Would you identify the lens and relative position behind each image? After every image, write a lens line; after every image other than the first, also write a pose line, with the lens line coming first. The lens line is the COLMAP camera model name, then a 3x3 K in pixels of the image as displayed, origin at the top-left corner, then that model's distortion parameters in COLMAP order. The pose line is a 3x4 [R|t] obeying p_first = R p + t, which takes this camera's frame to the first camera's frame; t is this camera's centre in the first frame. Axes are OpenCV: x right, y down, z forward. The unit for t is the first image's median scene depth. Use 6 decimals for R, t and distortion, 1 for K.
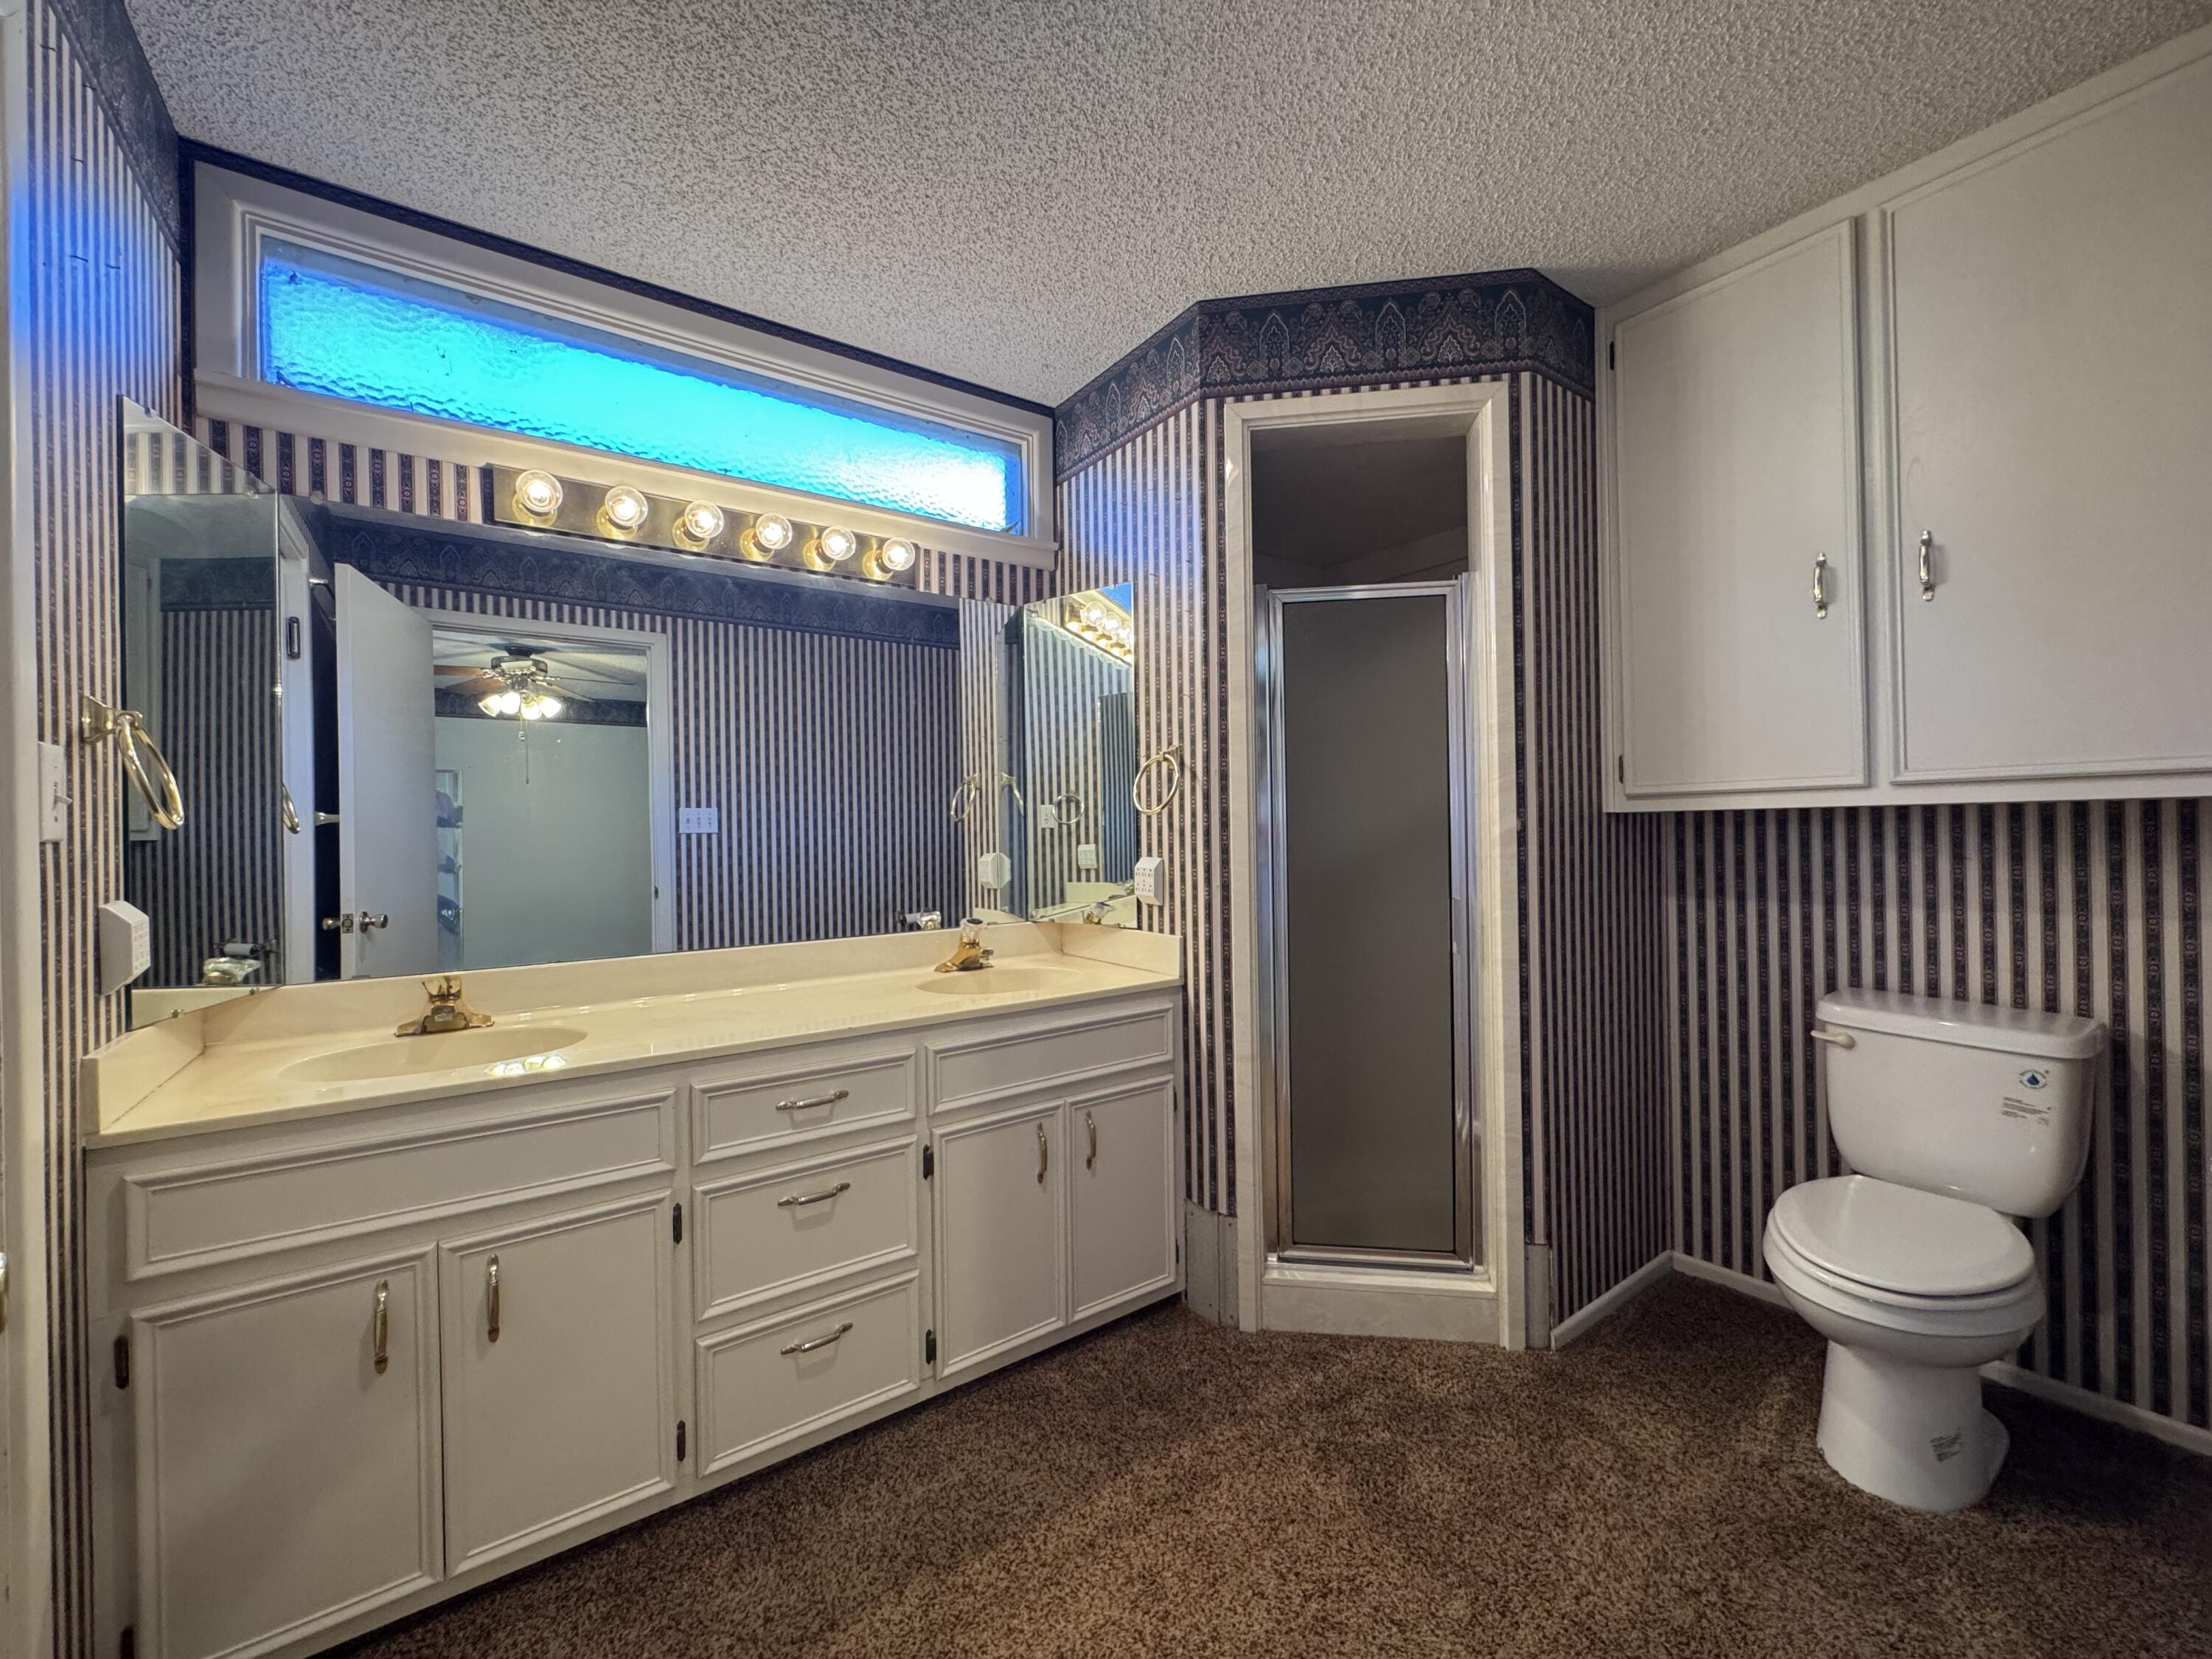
lens RADIAL K [[885.0, 0, 1108.4], [0, 885.0, 828.7], [0, 0, 1]] dist [-0.007784, 0.001526]
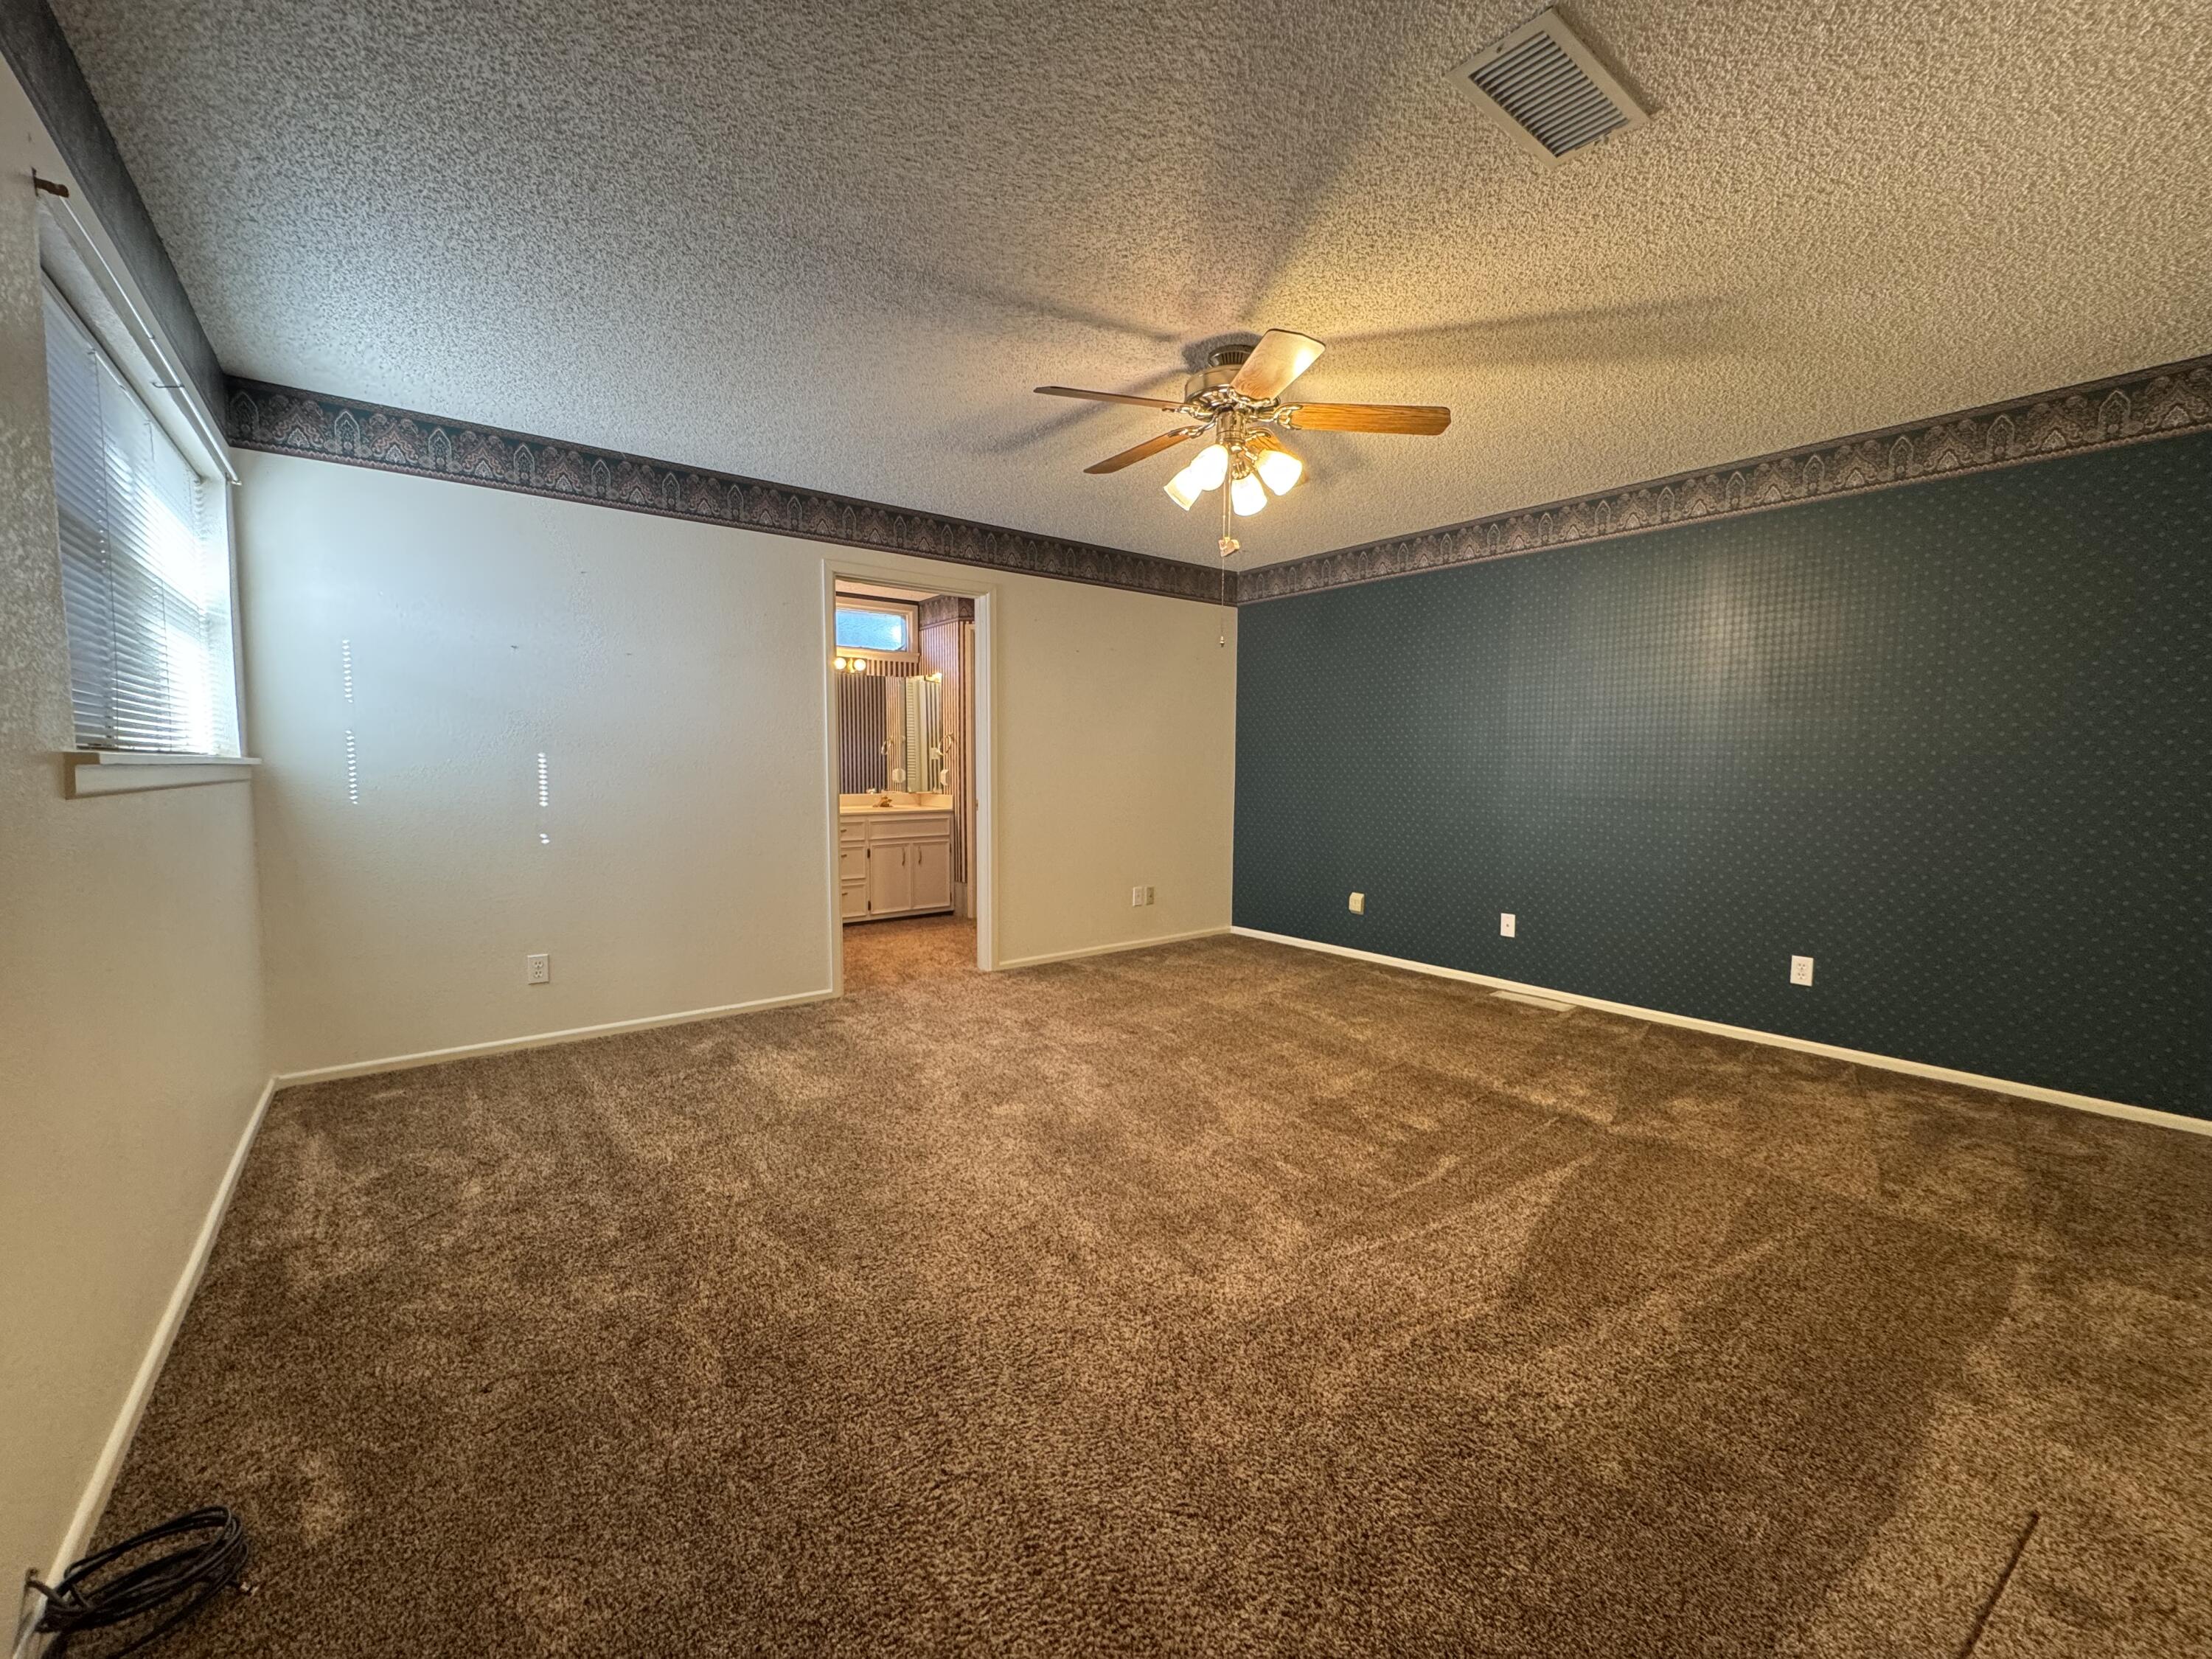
lens RADIAL K [[885.0, 0, 1102.5], [0, 885.0, 825.6], [0, 0, 1]] dist [-0.007784, 0.001526]
pose [[0.999494, 0.013149, 0.028954, 0.506568], [-0.015102, 0.997549, 0.068317, 0.009463], [-0.027985, -0.068720, 0.997243, -2.060596]]
